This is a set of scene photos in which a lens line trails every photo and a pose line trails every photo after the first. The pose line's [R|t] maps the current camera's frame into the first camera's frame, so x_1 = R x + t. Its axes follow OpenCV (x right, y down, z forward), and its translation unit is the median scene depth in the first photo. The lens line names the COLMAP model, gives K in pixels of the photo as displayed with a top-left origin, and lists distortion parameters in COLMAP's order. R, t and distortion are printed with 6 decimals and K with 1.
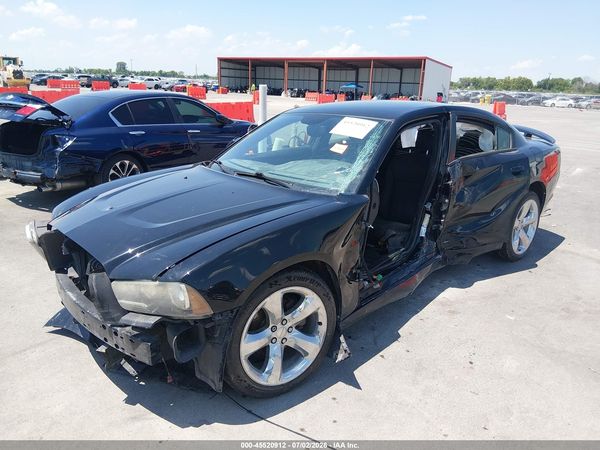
lens RADIAL K [[455.6, 0, 299.3], [0, 455.6, 226.1], [0, 0, 1]] dist [0.071852, -0.132645]
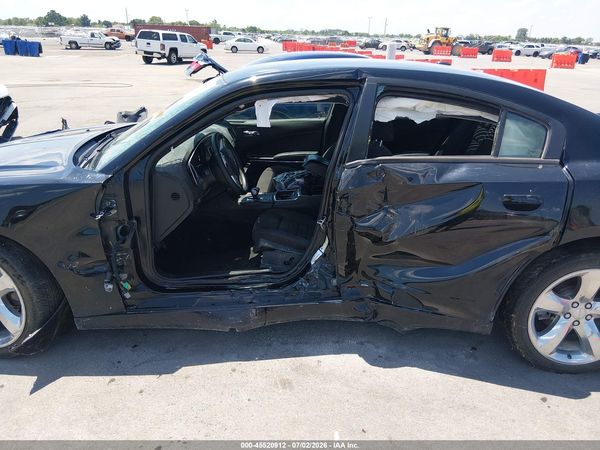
lens RADIAL K [[455.6, 0, 306.7], [0, 455.6, 225.0], [0, 0, 1]] dist [0.071852, -0.132645]
pose [[0.718409, 0.250783, -0.648842, 0.633917], [-0.210297, 0.967407, 0.141066, -0.116859], [0.663071, 0.035106, 0.747733, 0.449425]]
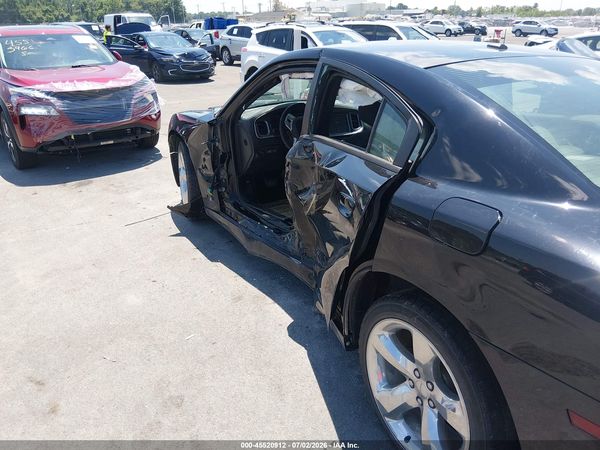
lens RADIAL K [[455.6, 0, 304.7], [0, 455.6, 227.1], [0, 0, 1]] dist [0.071852, -0.132645]
pose [[-0.233588, 0.366492, -0.900622, 0.884029], [-0.279632, 0.861796, 0.423218, -0.276407], [0.931259, 0.350702, -0.098822, 1.002519]]
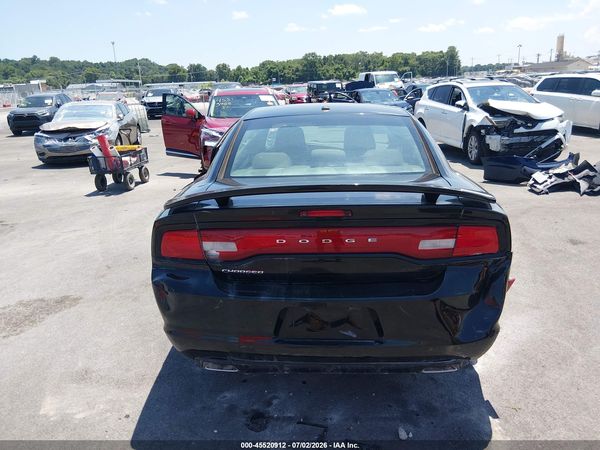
lens RADIAL K [[455.6, 0, 299.7], [0, 455.6, 223.8], [0, 0, 1]] dist [0.071852, -0.132645]
pose [[-0.711078, 0.201340, -0.673669, 0.933033], [-0.186876, 0.869543, 0.457134, -0.486453], [0.677824, 0.450950, -0.580688, 1.643746]]
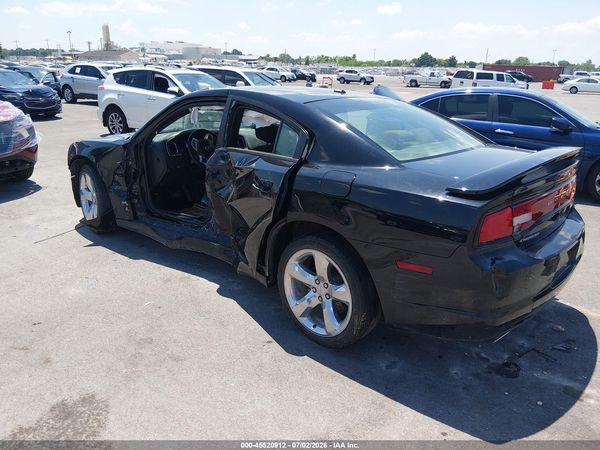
lens RADIAL K [[455.6, 0, 305.6], [0, 455.6, 225.7], [0, 0, 1]] dist [0.071852, -0.132645]
pose [[0.094466, 0.293884, -0.951162, 1.164831], [-0.313112, 0.915718, 0.251835, -0.258984], [0.945006, 0.274031, 0.178523, 0.938612]]
